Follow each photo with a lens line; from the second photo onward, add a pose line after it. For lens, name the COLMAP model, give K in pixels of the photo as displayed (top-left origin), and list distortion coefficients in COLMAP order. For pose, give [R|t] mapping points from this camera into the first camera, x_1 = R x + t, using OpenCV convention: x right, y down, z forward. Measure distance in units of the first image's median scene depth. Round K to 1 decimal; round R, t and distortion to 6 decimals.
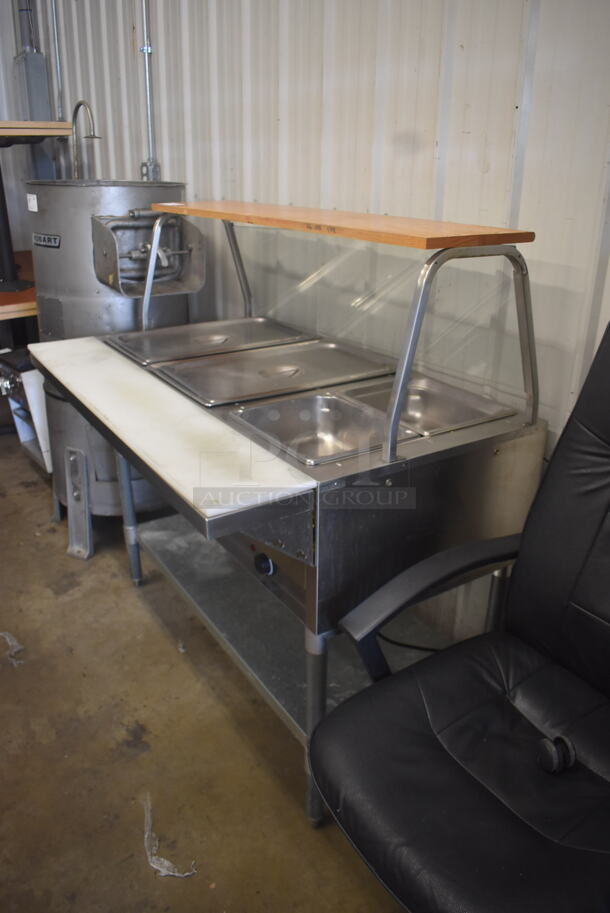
lens RADIAL K [[704.8, 0, 305.0], [0, 704.8, 456.5], [0, 0, 1]] dist [-0.094327, 0.008994]
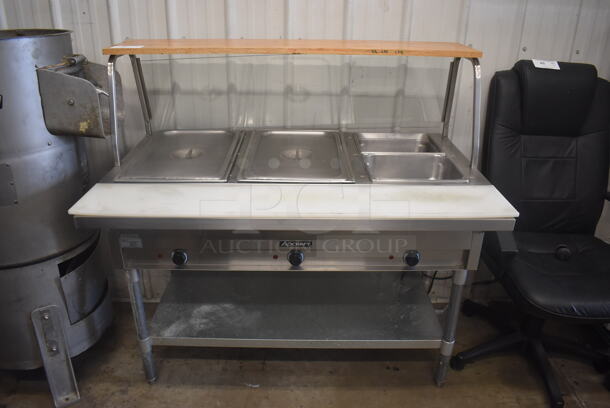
lens RADIAL K [[470.9, 0, 305.0], [0, 470.9, 204.0], [0, 0, 1]] dist [-0.094327, 0.008994]
pose [[0.527432, -0.356969, 0.770966, -0.753697], [0.318533, 0.924342, 0.210070, -0.211816], [-0.787624, 0.134781, 0.601234, 0.404572]]
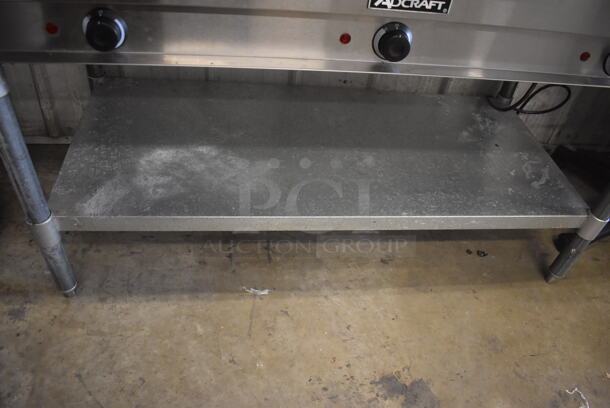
lens RADIAL K [[474.8, 0, 305.0], [0, 474.8, 204.0], [0, 0, 1]] dist [-0.093555, 0.004975]
pose [[0.432135, -0.596057, 0.676739, -0.490876], [0.247676, 0.800012, 0.546478, -0.064978], [-0.867131, -0.068540, 0.493342, 0.807774]]
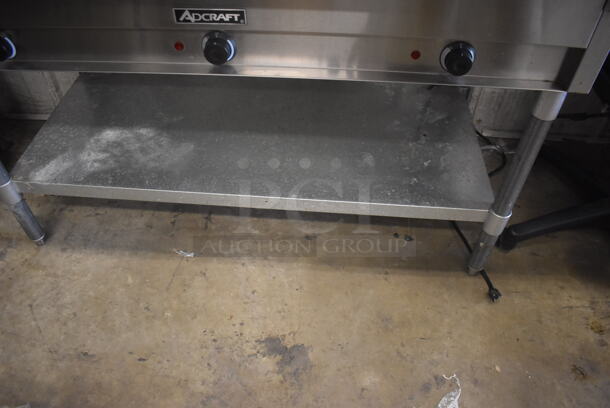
lens RADIAL K [[470.9, 0, 305.0], [0, 470.9, 204.0], [0, 0, 1]] dist [-0.094327, 0.008994]
pose [[0.588184, -0.600392, 0.541820, -0.410628], [0.308047, 0.785787, 0.536326, -0.041267], [-0.747761, -0.148552, 0.647137, 0.593308]]
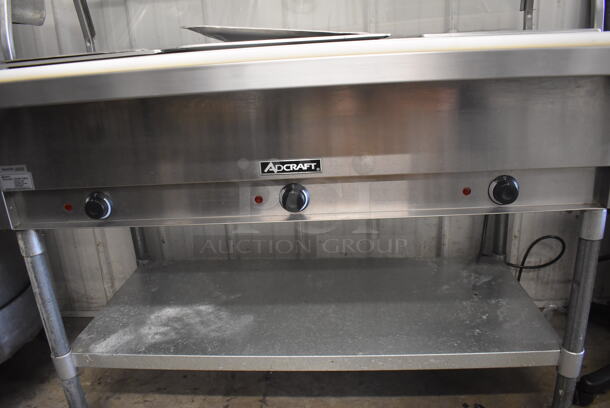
lens RADIAL K [[470.9, 0, 305.0], [0, 470.9, 204.0], [0, 0, 1]] dist [-0.094327, 0.008994]
pose [[0.581665, -0.299939, 0.756110, -0.504592], [0.368605, 0.925811, 0.083695, 0.015547], [-0.725118, 0.230024, 0.649071, 0.619857]]
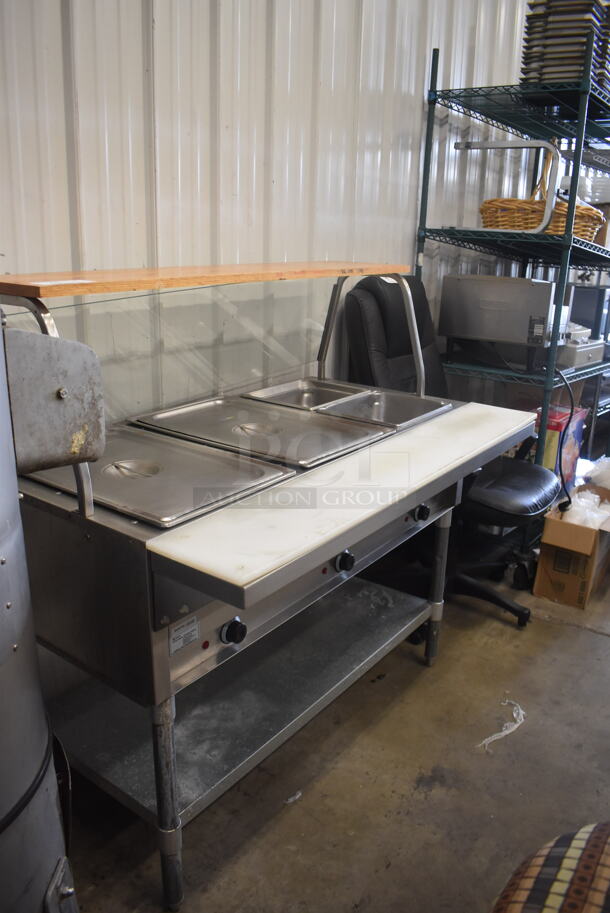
lens RADIAL K [[704.8, 0, 305.0], [0, 704.8, 456.5], [0, 0, 1]] dist [-0.094327, 0.008994]
pose [[-0.360876, -0.297829, 0.883780, -0.875023], [0.336735, 0.842099, 0.421283, -0.450342], [-0.869700, 0.449630, -0.203604, 1.093695]]
